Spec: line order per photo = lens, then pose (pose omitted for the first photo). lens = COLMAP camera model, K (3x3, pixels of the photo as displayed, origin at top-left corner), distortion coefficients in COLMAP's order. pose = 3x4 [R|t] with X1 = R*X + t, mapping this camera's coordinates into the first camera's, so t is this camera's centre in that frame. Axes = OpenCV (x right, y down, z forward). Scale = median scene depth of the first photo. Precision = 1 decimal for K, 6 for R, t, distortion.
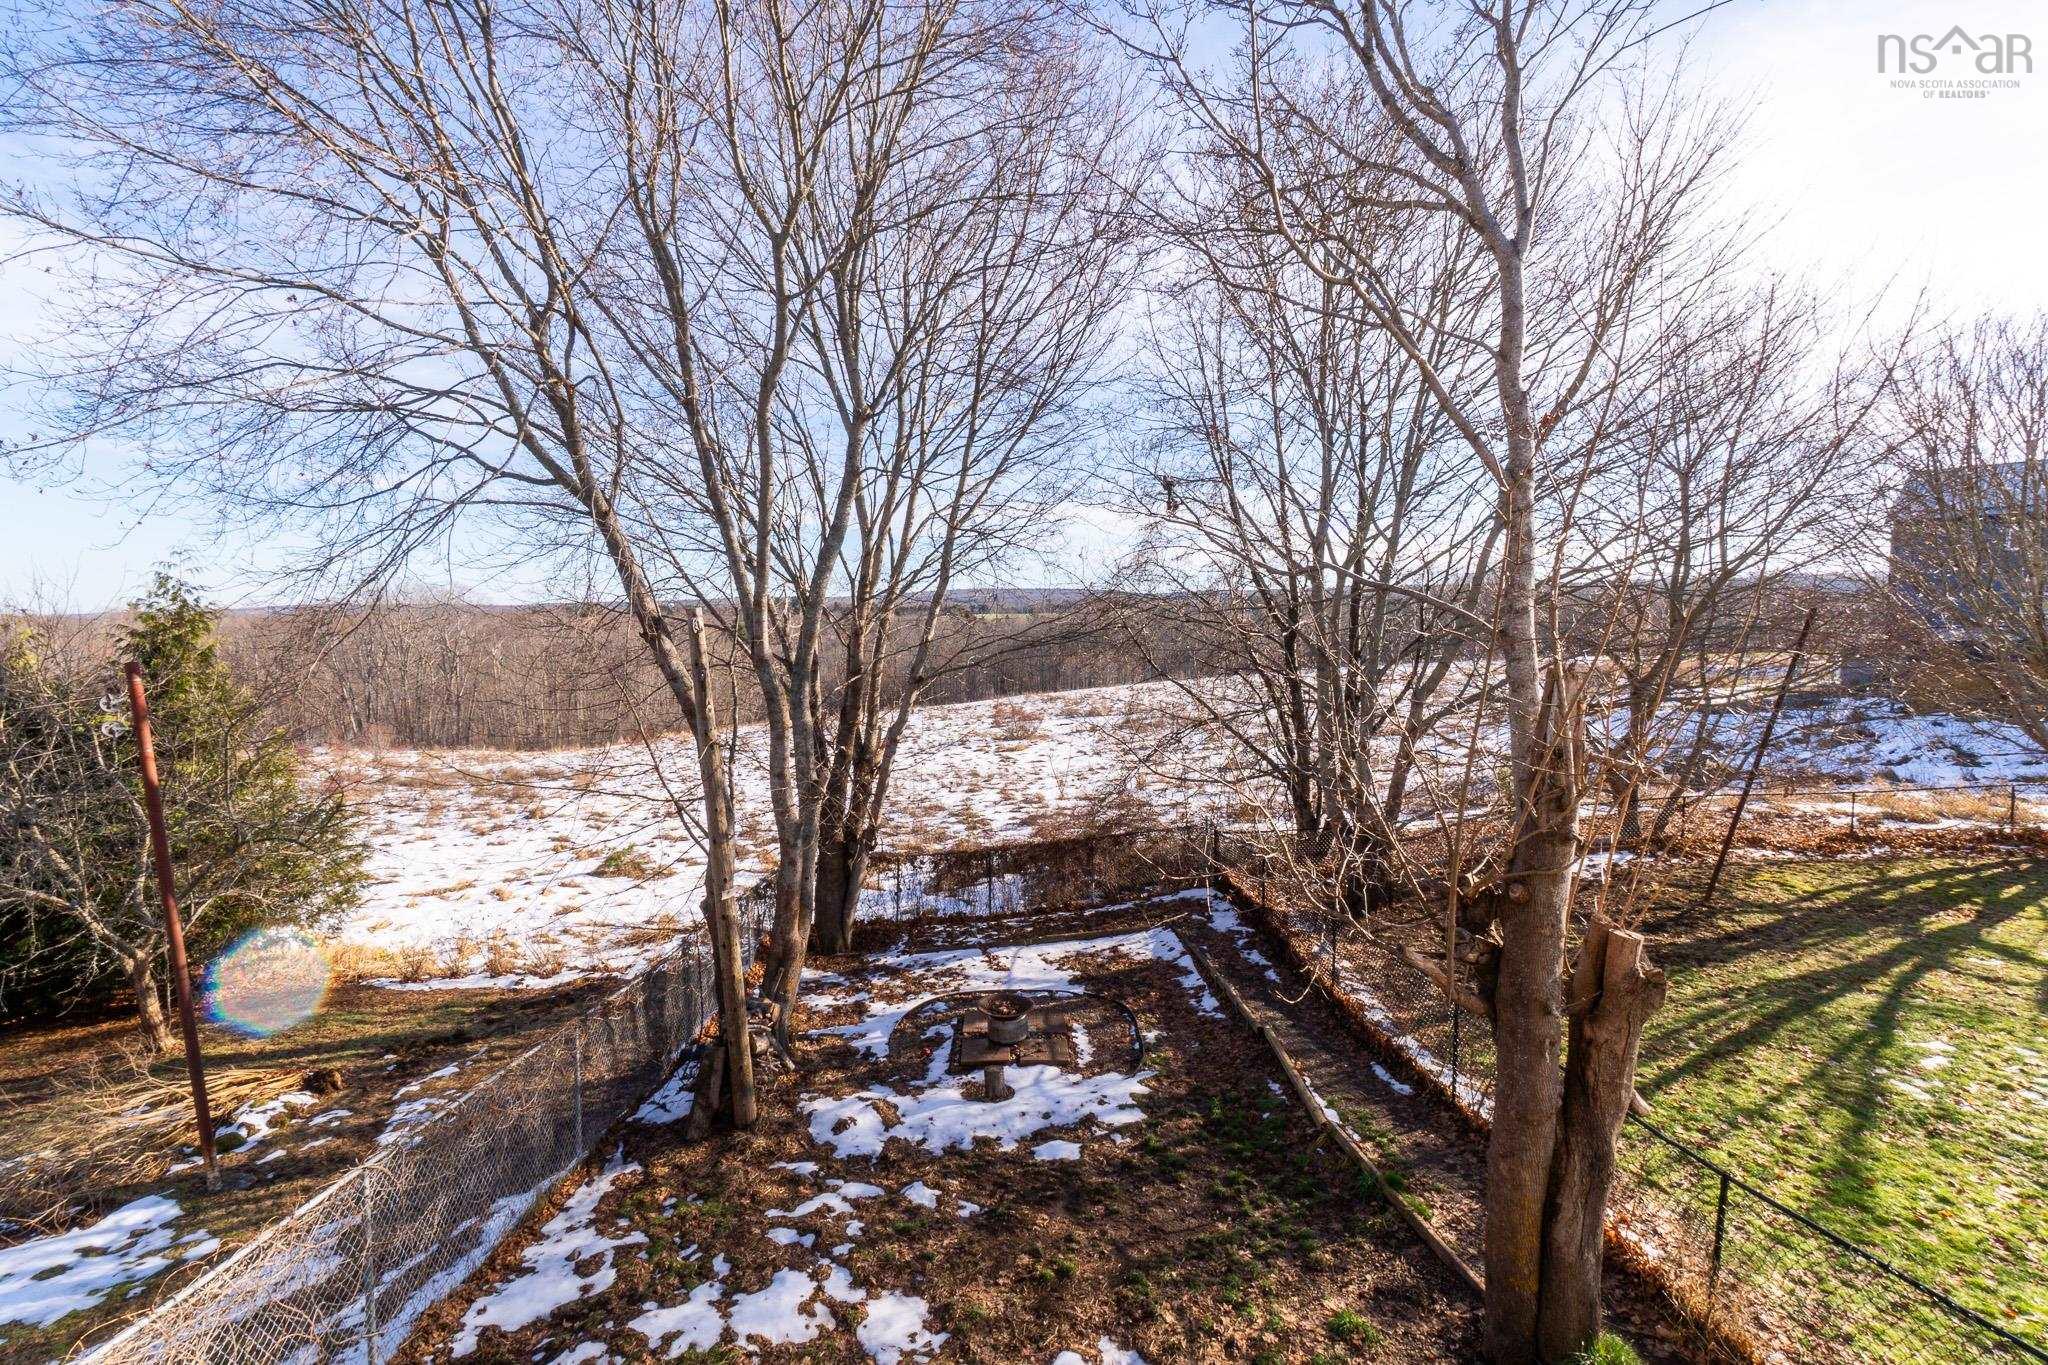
lens RADIAL K [[888.3, 0, 1008.8], [0, 888.3, 676.6], [0, 0, 1]] dist [-0.003812, -0.000145]
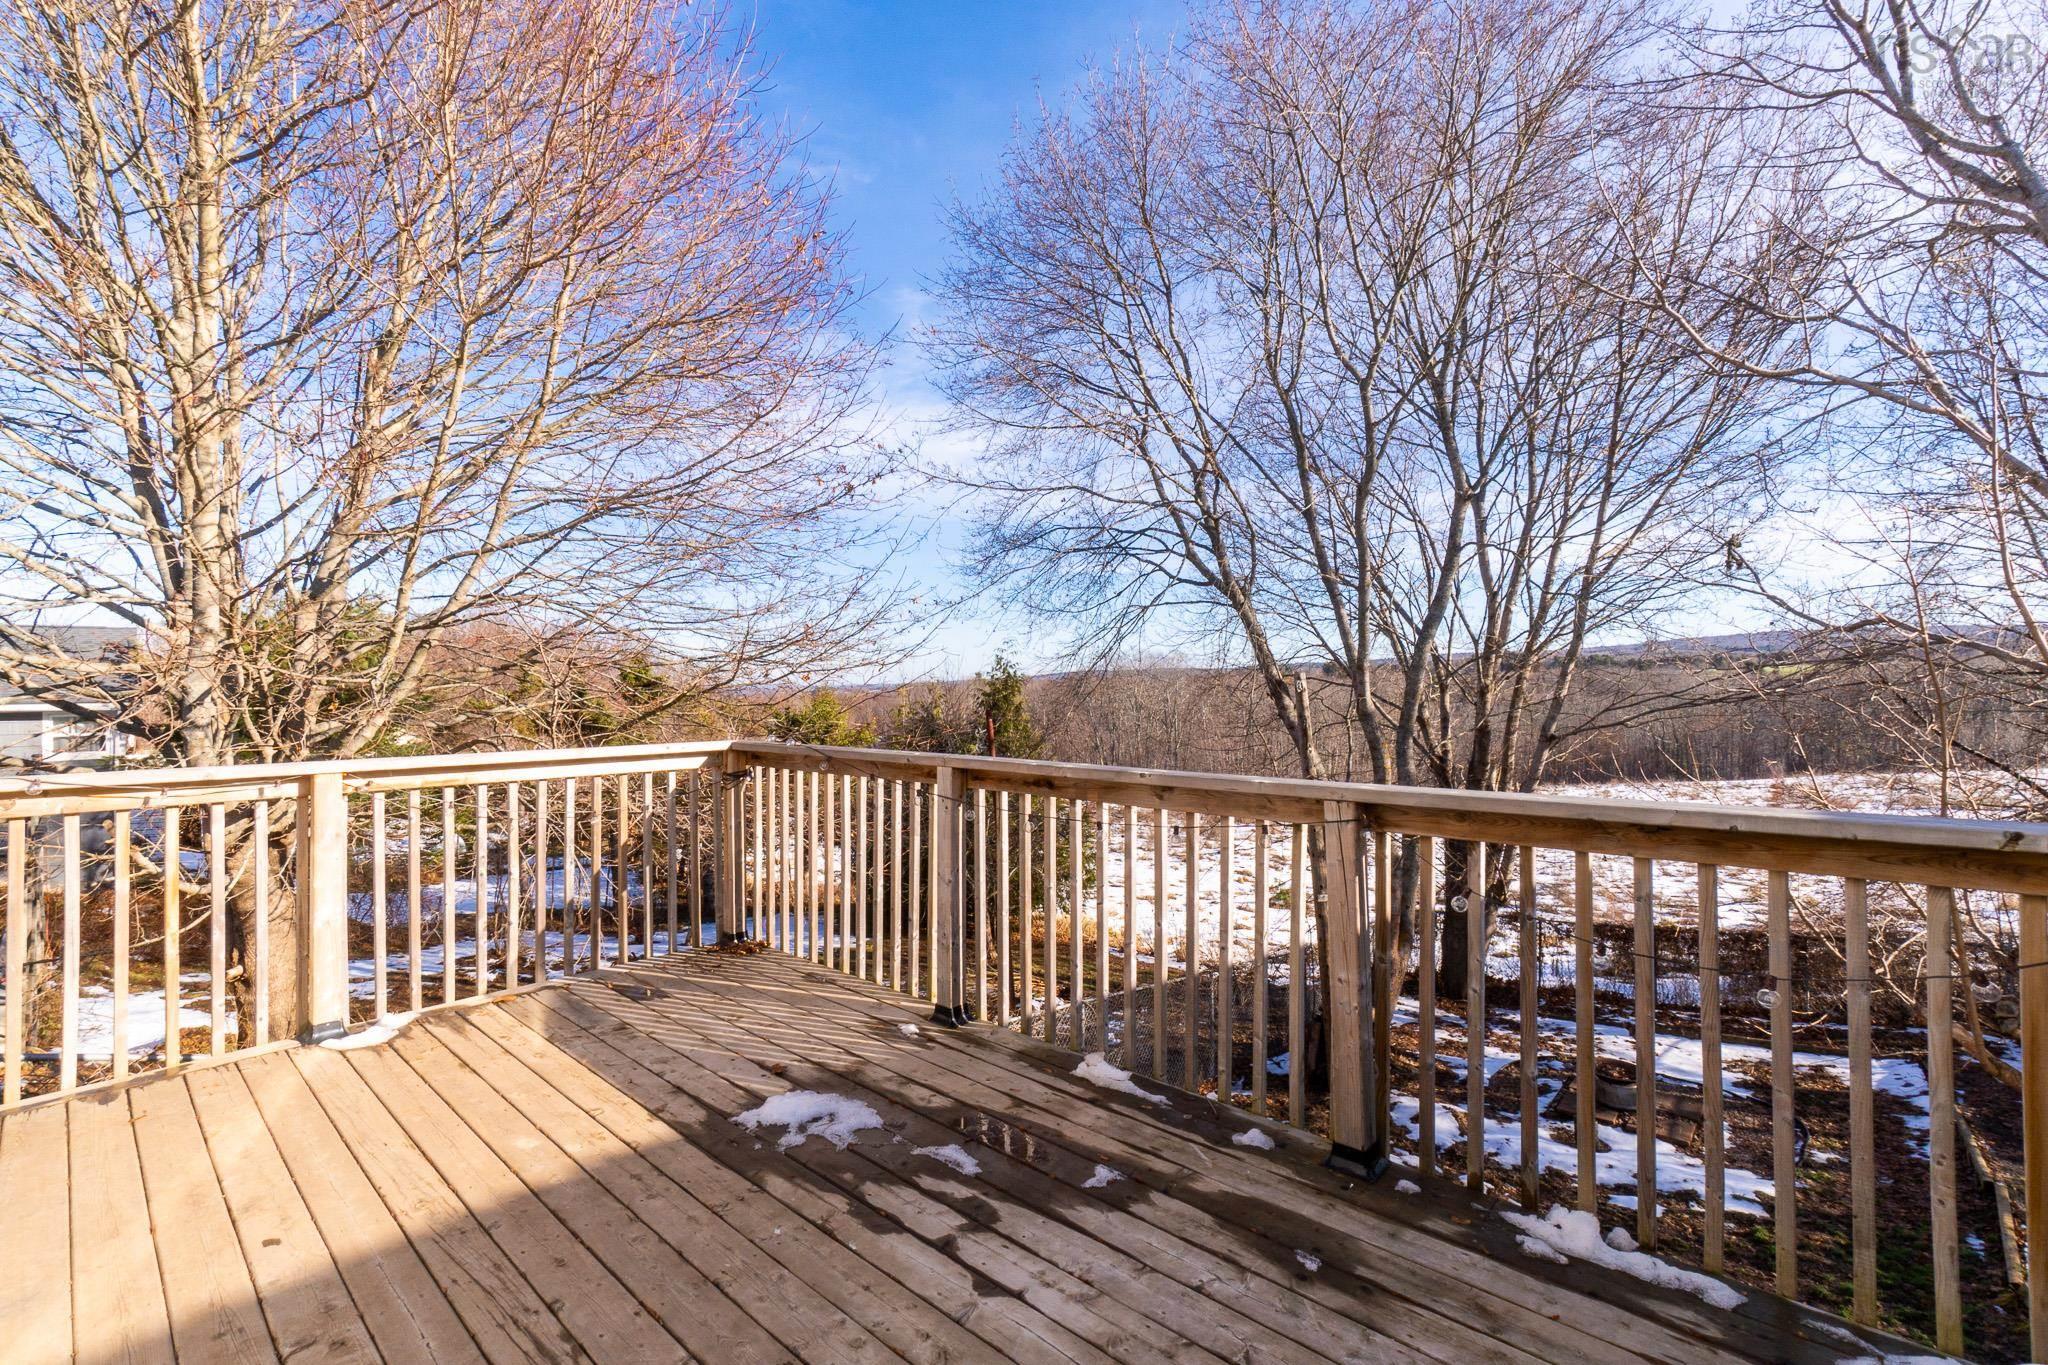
lens RADIAL K [[888.3, 0, 1008.8], [0, 888.3, 676.6], [0, 0, 1]] dist [-0.003812, -0.000145]
pose [[0.734665, -0.015336, -0.678257, 0.149756], [-0.031029, 0.997939, -0.056173, 0.011268], [0.677721, 0.062314, 0.732674, -0.171215]]
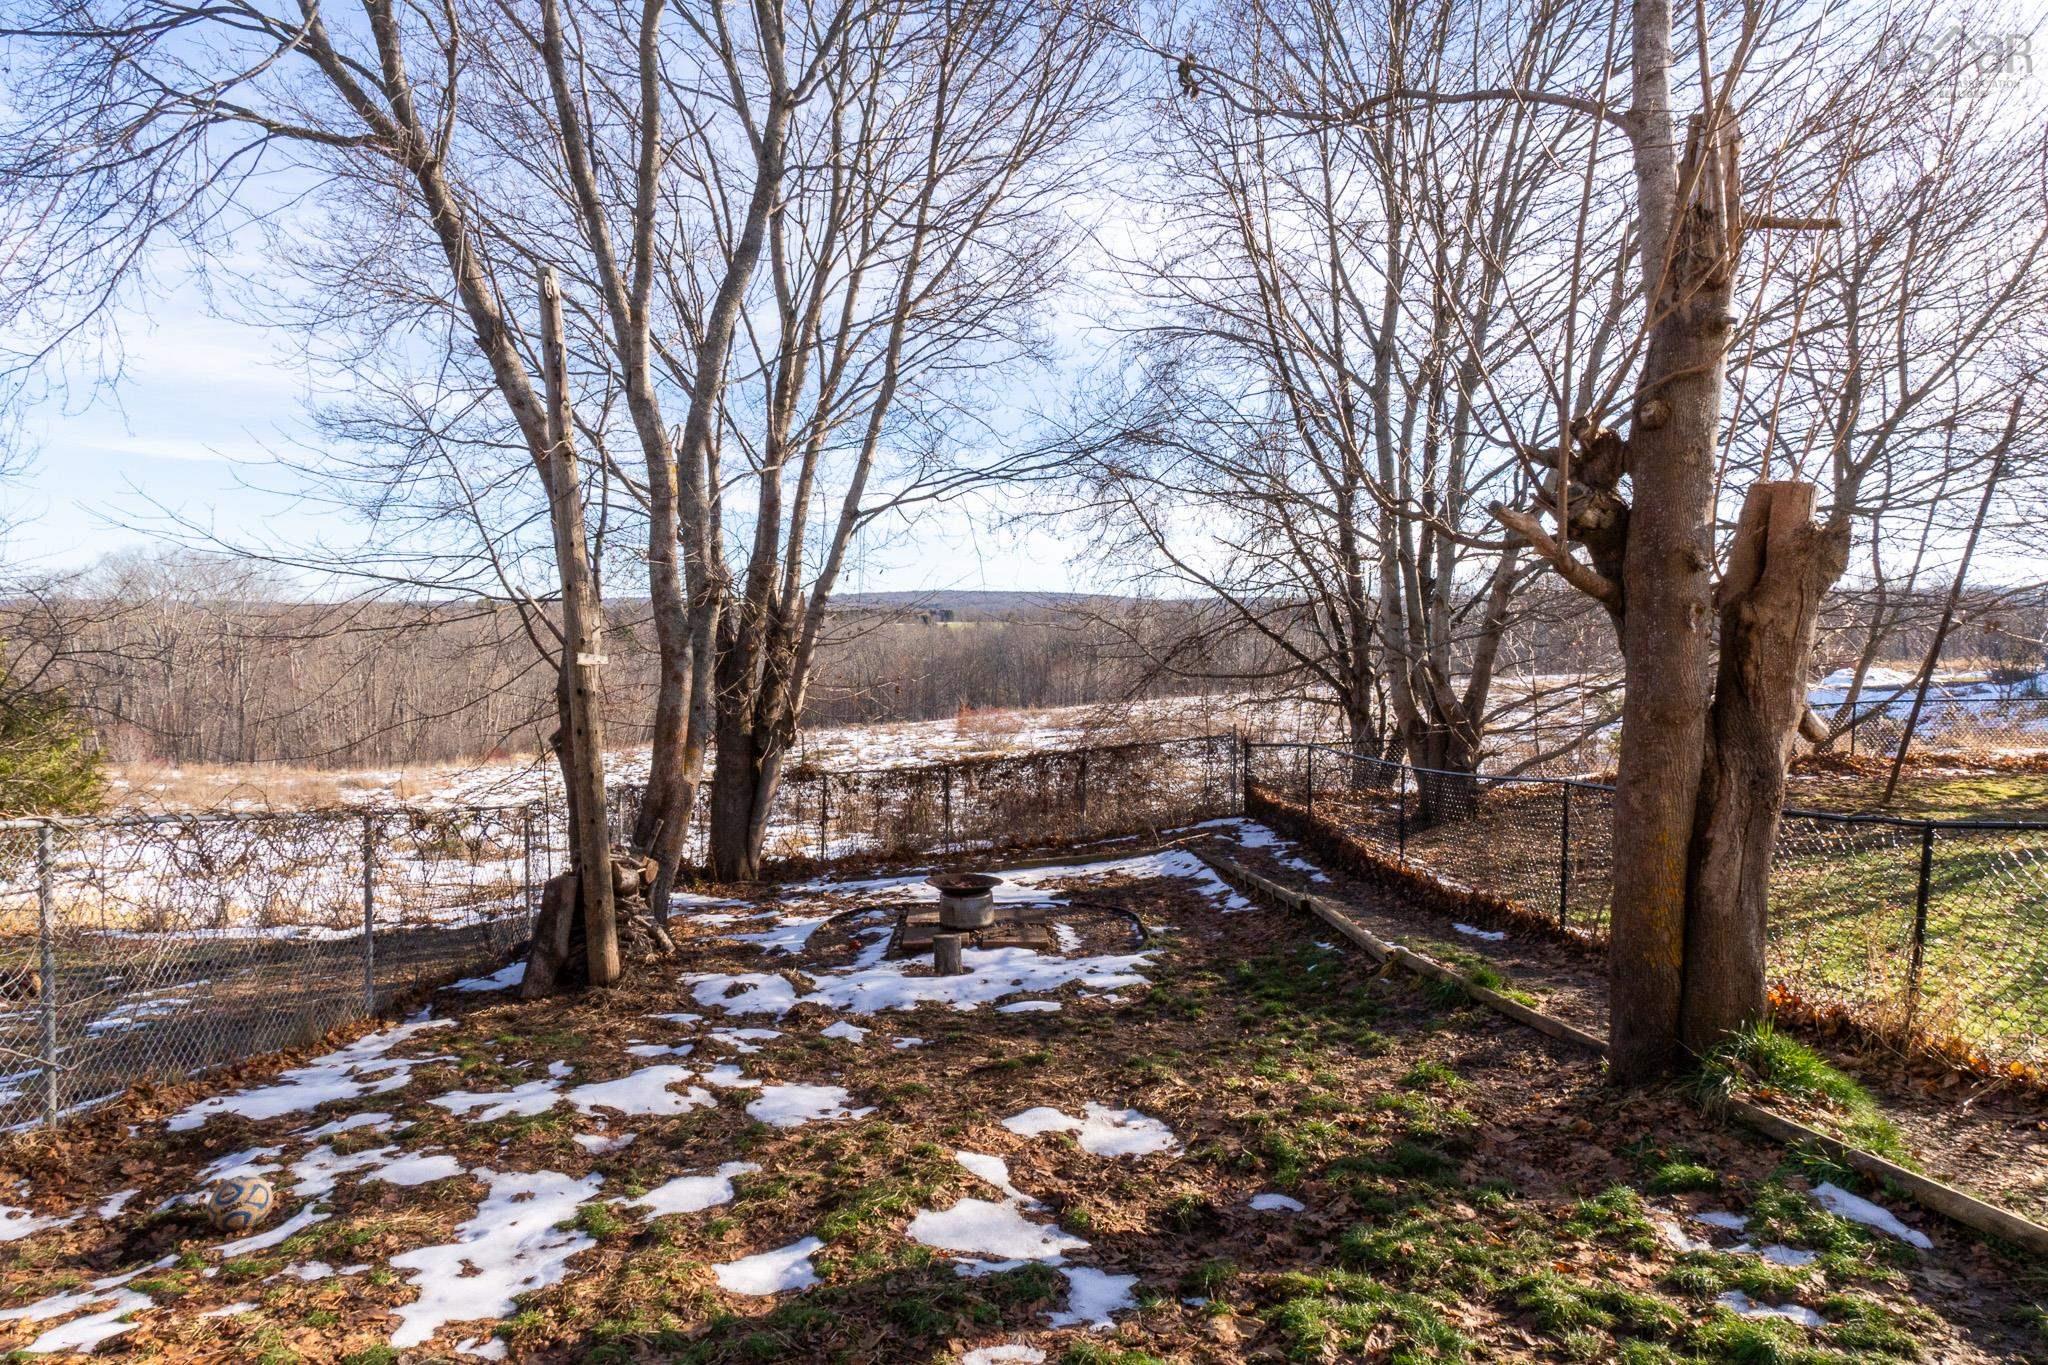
lens RADIAL K [[1161.4, 0, 1014.7], [0, 1161.4, 680.5], [0, 0, 1]] dist [0.000338, -0.001200]
pose [[0.999463, 0.011674, 0.030610, 0.005943], [-0.010956, 0.999663, -0.023523, 0.195073], [-0.030874, 0.023175, 0.999255, 0.021200]]
